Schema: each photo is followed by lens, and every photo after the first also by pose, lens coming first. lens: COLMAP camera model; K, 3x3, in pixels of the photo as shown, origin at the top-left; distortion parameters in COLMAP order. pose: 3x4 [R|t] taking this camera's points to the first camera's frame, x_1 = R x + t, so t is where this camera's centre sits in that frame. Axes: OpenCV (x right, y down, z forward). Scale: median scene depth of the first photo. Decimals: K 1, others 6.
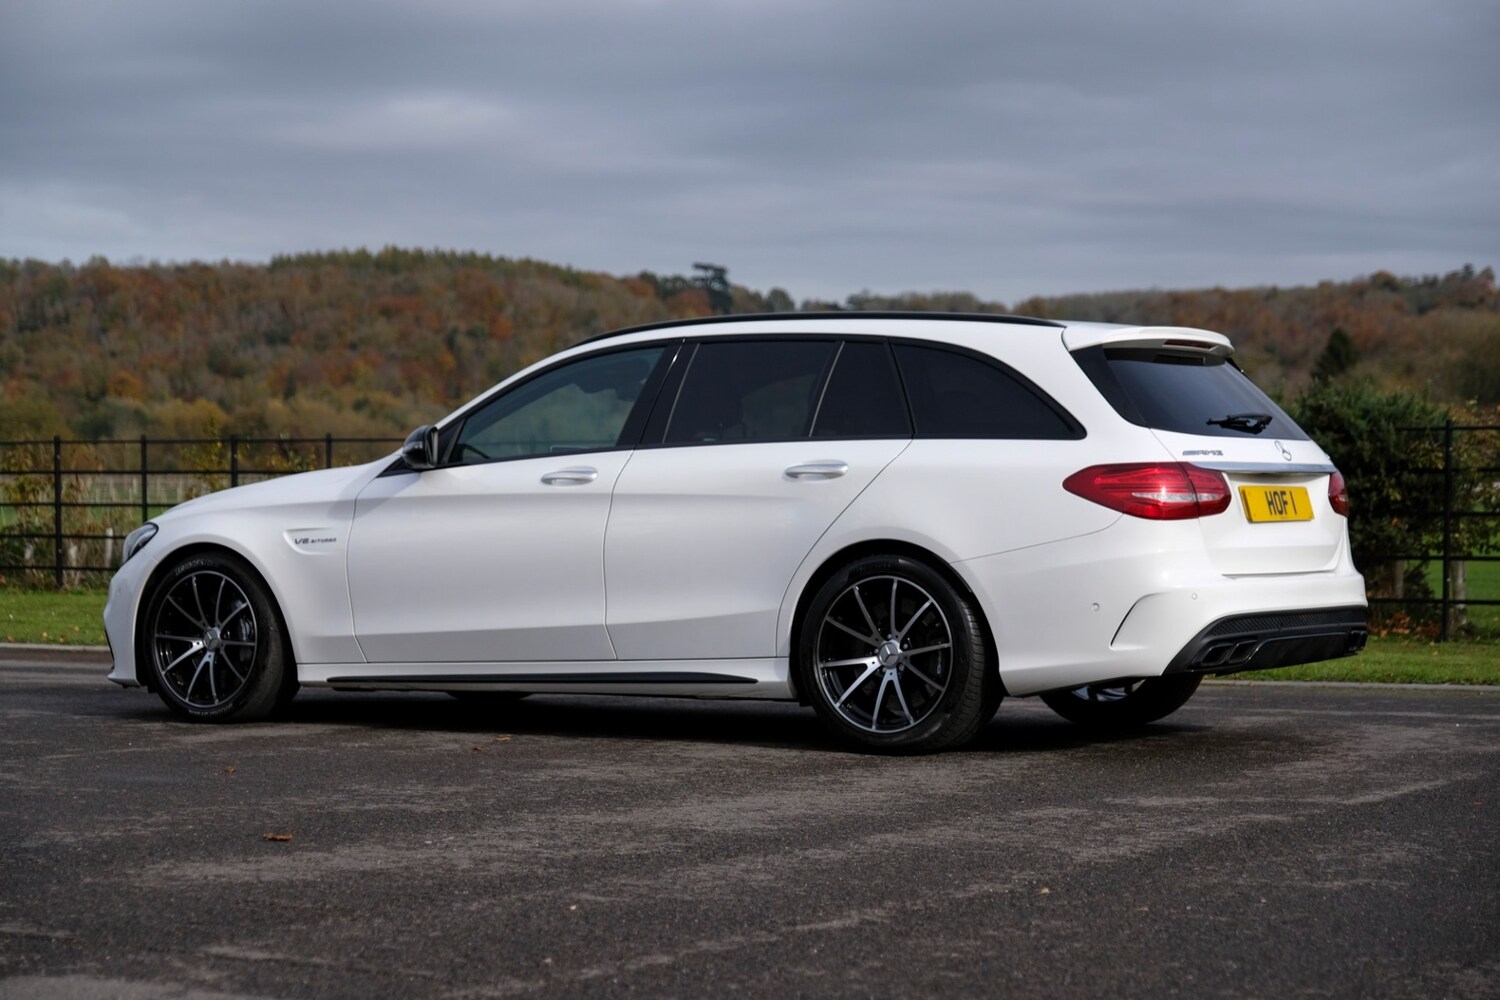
lens RADIAL K [[3035.5, 0, 739.6], [0, 3035.5, 505.4], [0, 0, 1]] dist [0.186341, 0.000000]
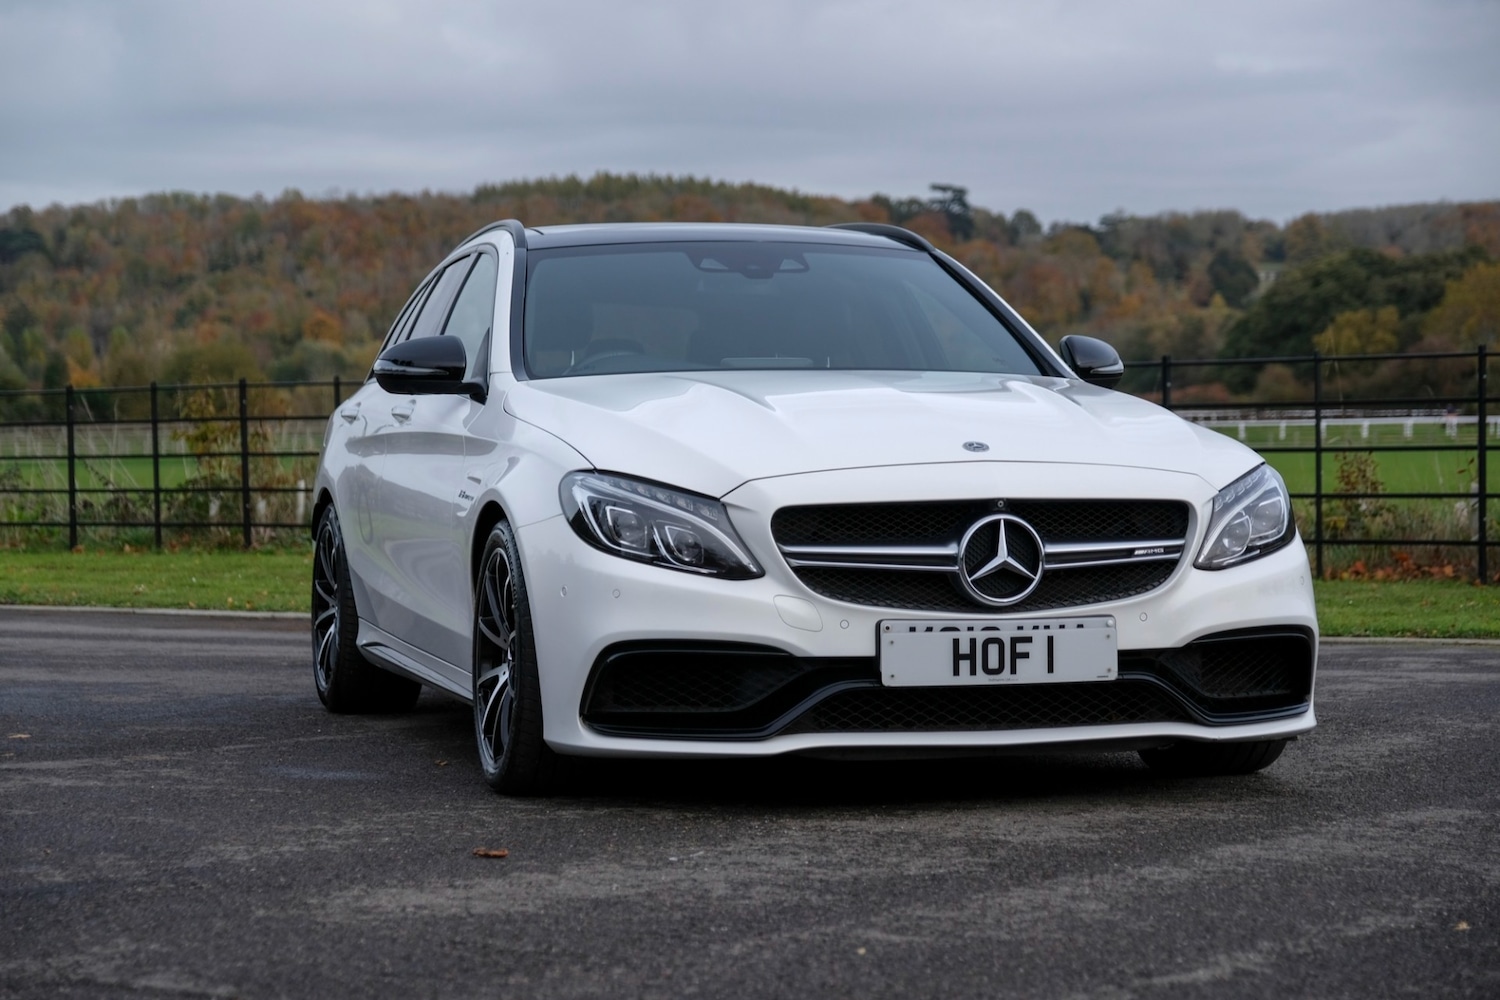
lens RADIAL K [[3304.9, 0, 743.1], [0, 3304.9, 505.3], [0, 0, 1]] dist [0.181628, 0.000000]
pose [[0.997261, -0.012424, -0.072913, -0.017976], [0.013649, 0.999774, 0.016328, 0.001886], [0.072694, -0.017278, 0.997205, 0.121648]]
